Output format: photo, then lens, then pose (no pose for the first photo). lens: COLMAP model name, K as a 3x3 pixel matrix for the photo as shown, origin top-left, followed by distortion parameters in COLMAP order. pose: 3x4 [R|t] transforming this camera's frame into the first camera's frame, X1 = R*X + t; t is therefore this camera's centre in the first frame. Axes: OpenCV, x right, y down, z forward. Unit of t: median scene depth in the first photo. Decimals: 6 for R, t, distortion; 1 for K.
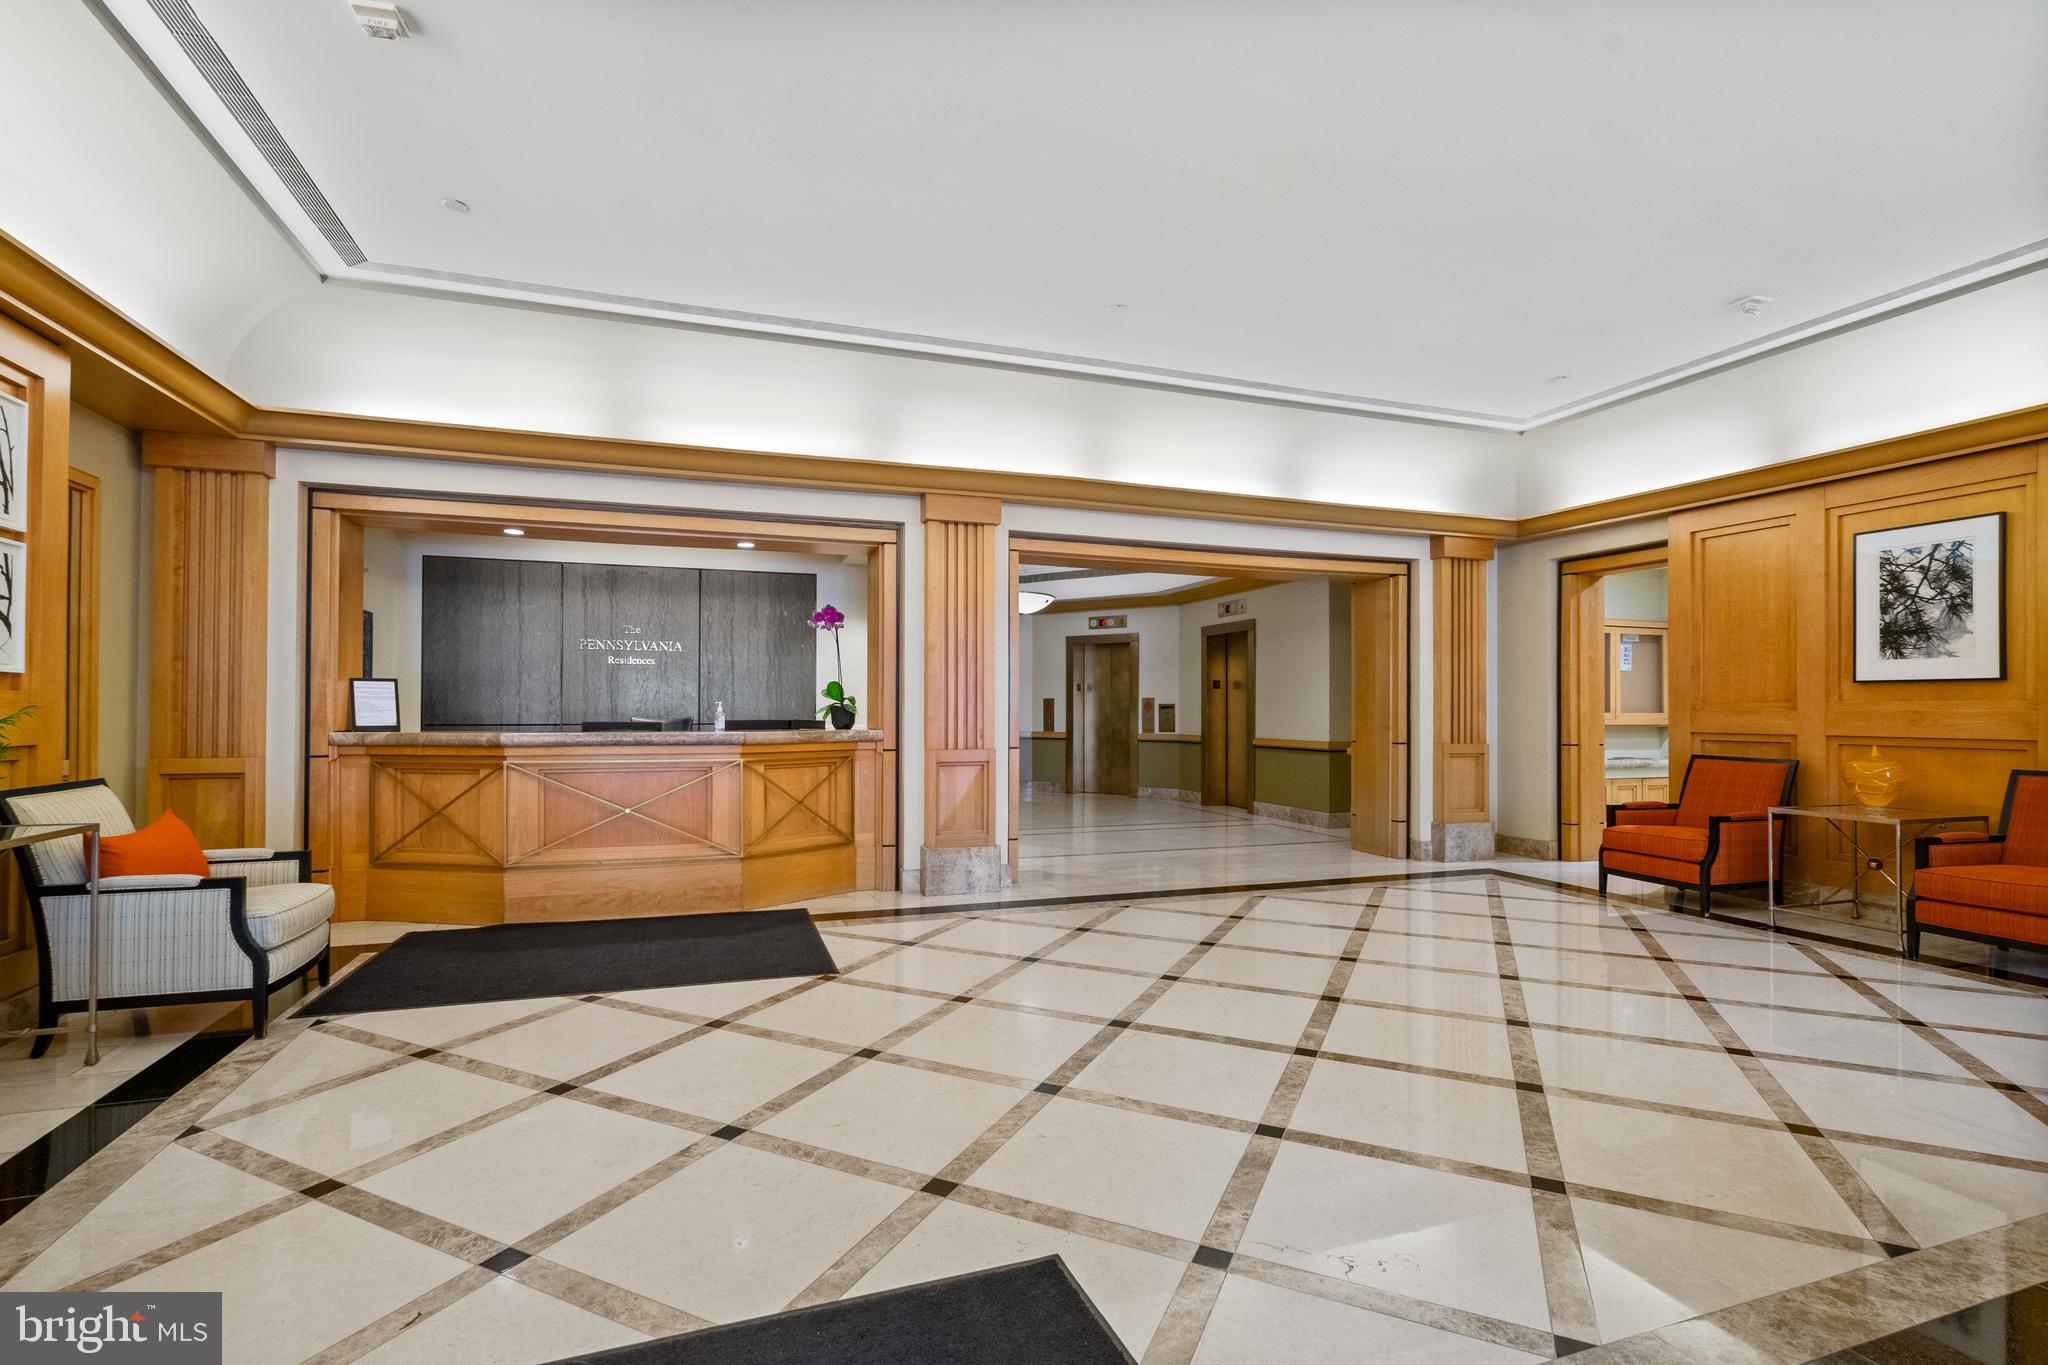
lens RADIAL K [[939.8, 0, 1007.3], [0, 939.8, 701.2], [0, 0, 1]] dist [-0.008257, 0.006061]
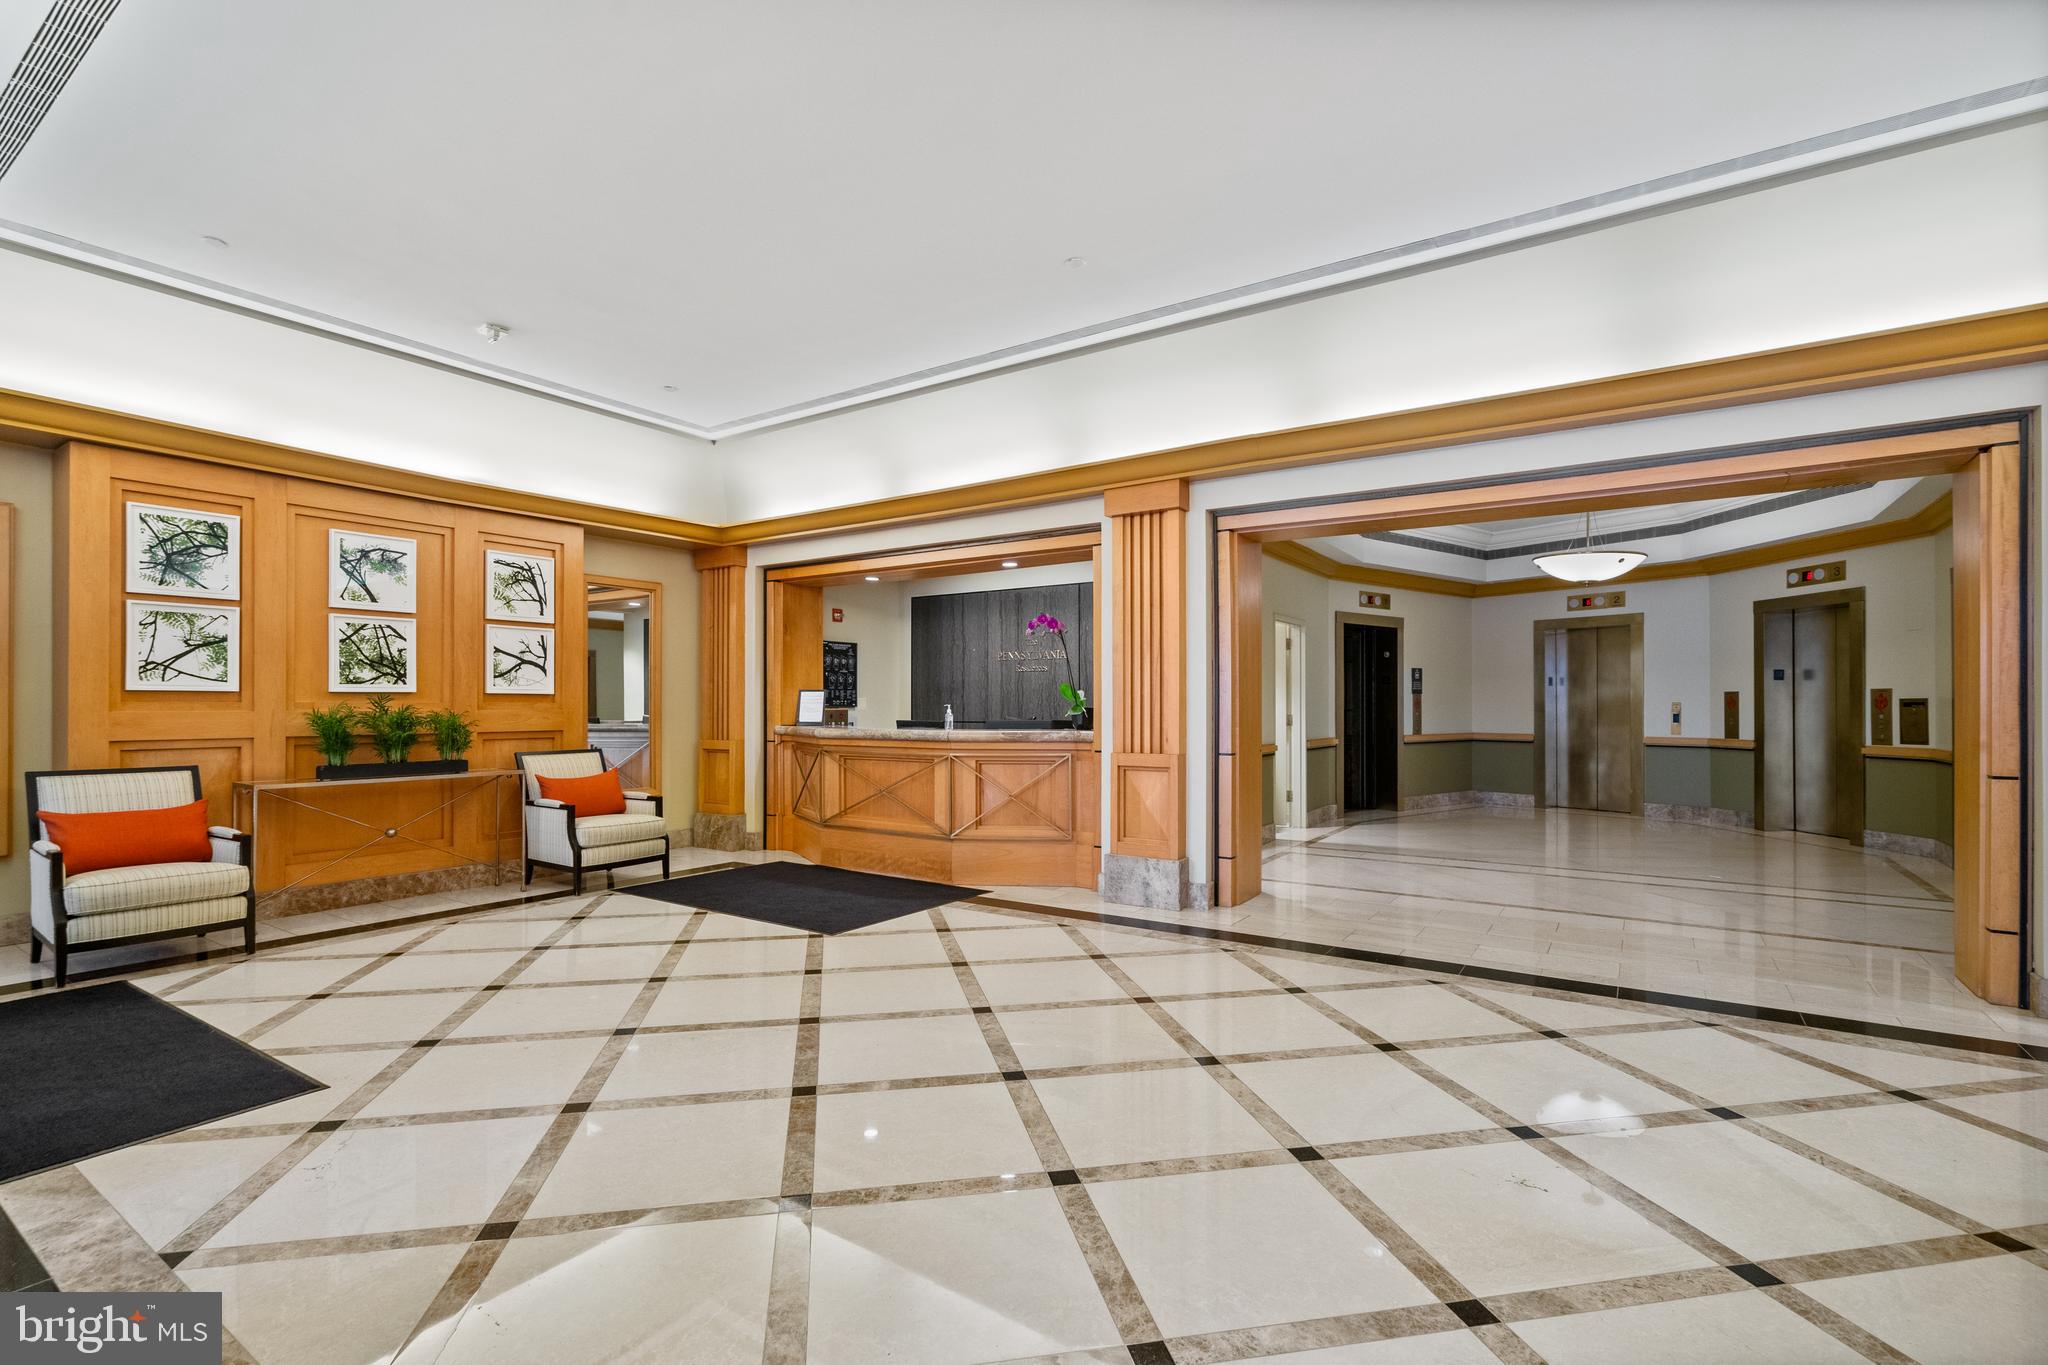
lens RADIAL K [[938.2, 0, 1007.6], [0, 938.2, 700.8], [0, 0, 1]] dist [-0.001399, 0.000569]
pose [[0.593004, -0.006955, -0.805170, 0.738058], [0.010228, 0.999947, -0.001105, -0.002402], [0.805135, -0.007580, 0.593044, 0.388304]]
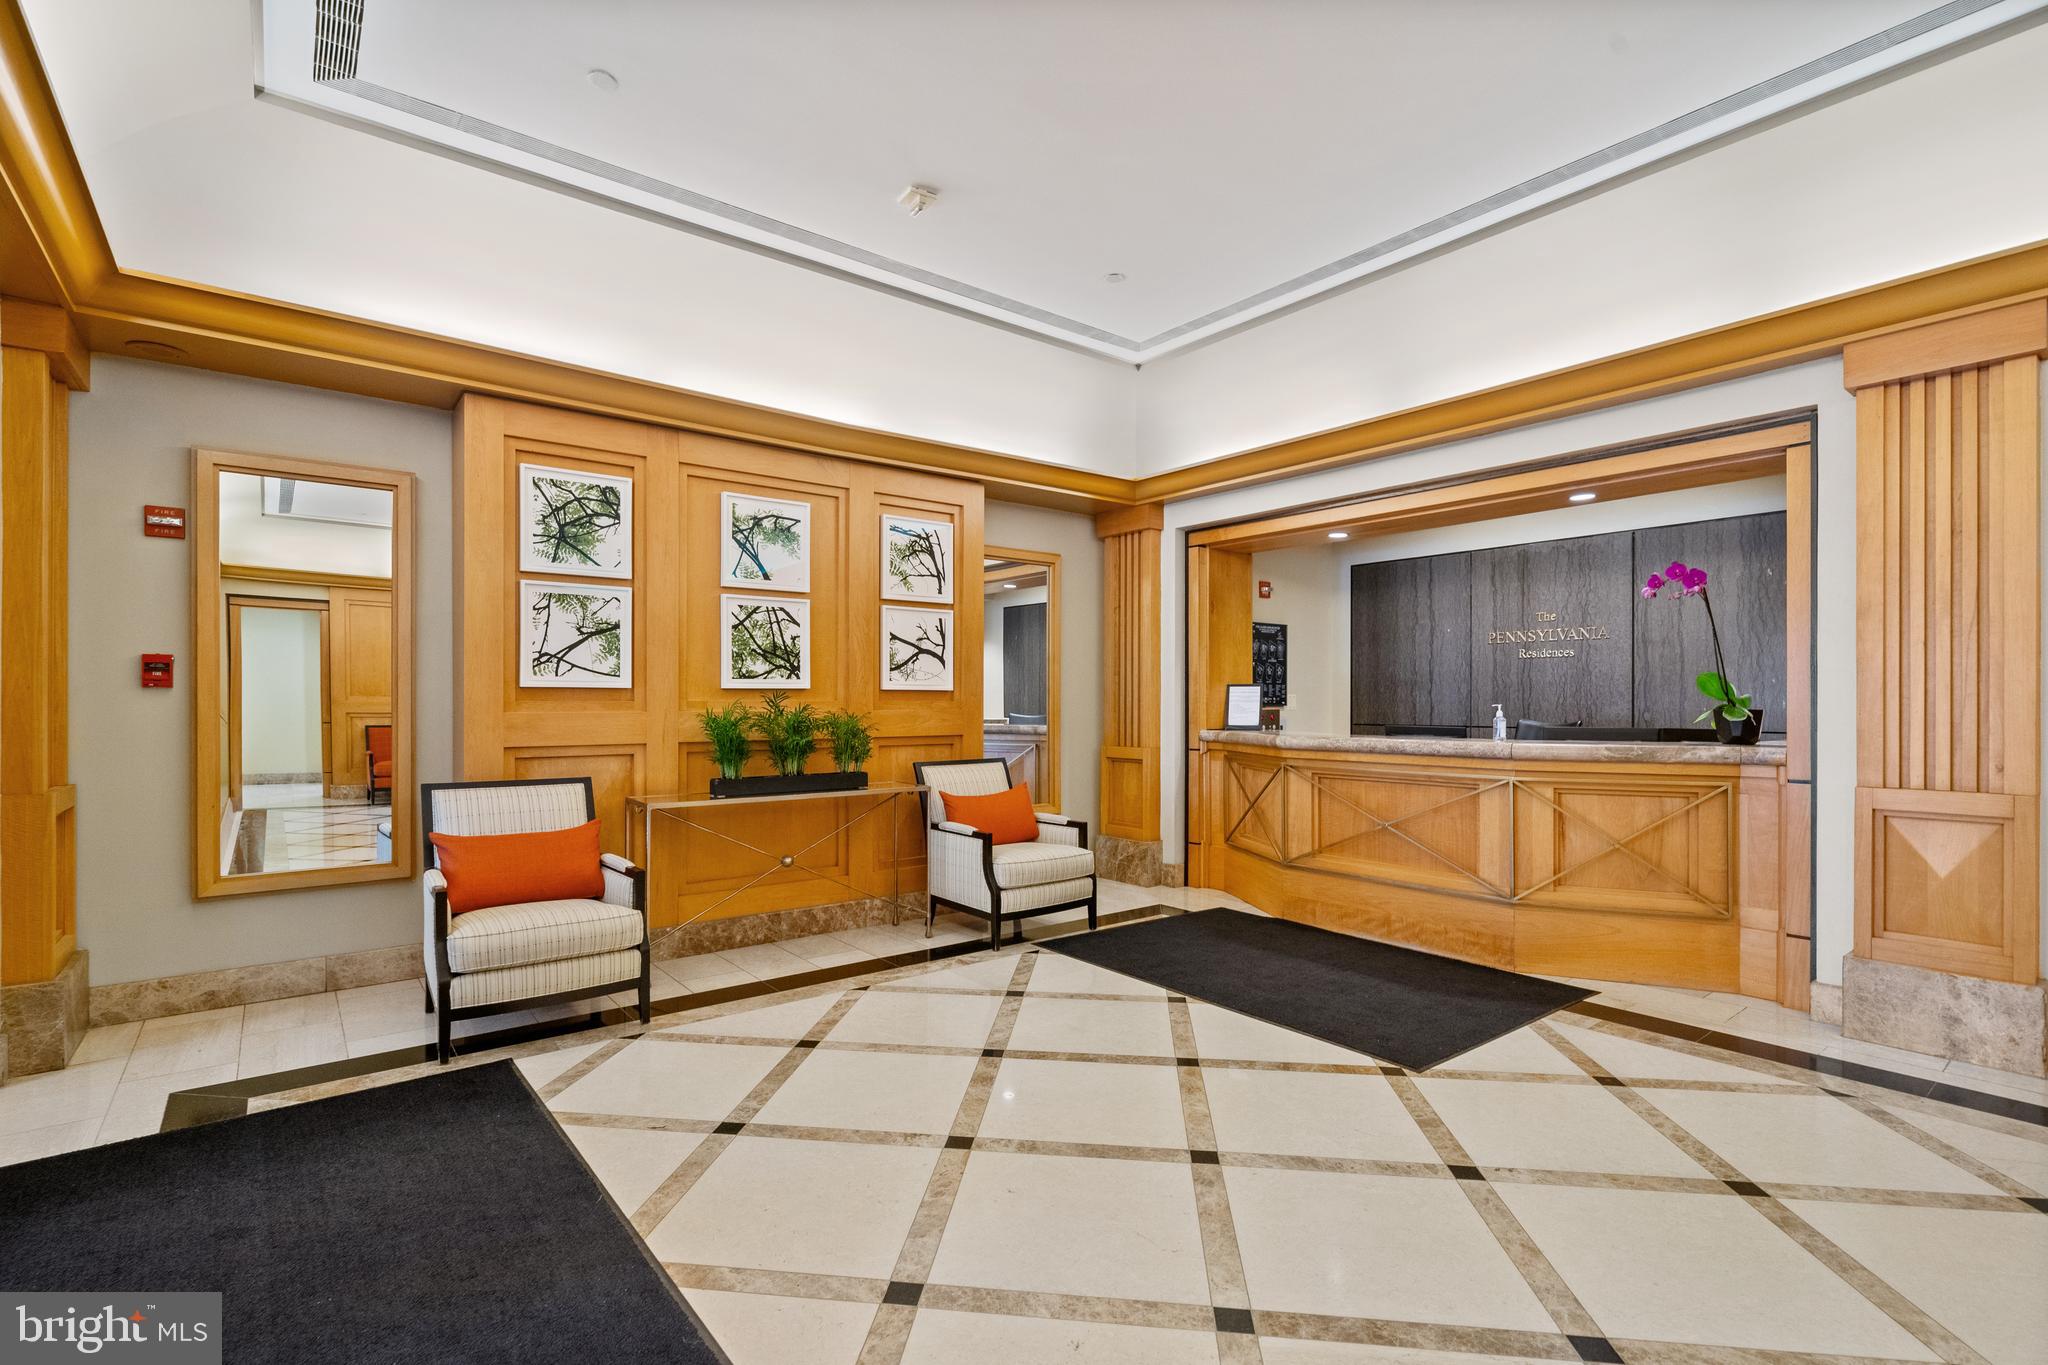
lens RADIAL K [[939.8, 0, 1007.3], [0, 939.8, 701.2], [0, 0, 1]] dist [-0.008257, 0.006061]
pose [[0.322927, -0.002582, -0.946420, 0.341906], [0.010035, 0.999949, 0.000696, -0.007483], [0.946371, -0.009722, 0.322937, 0.367813]]
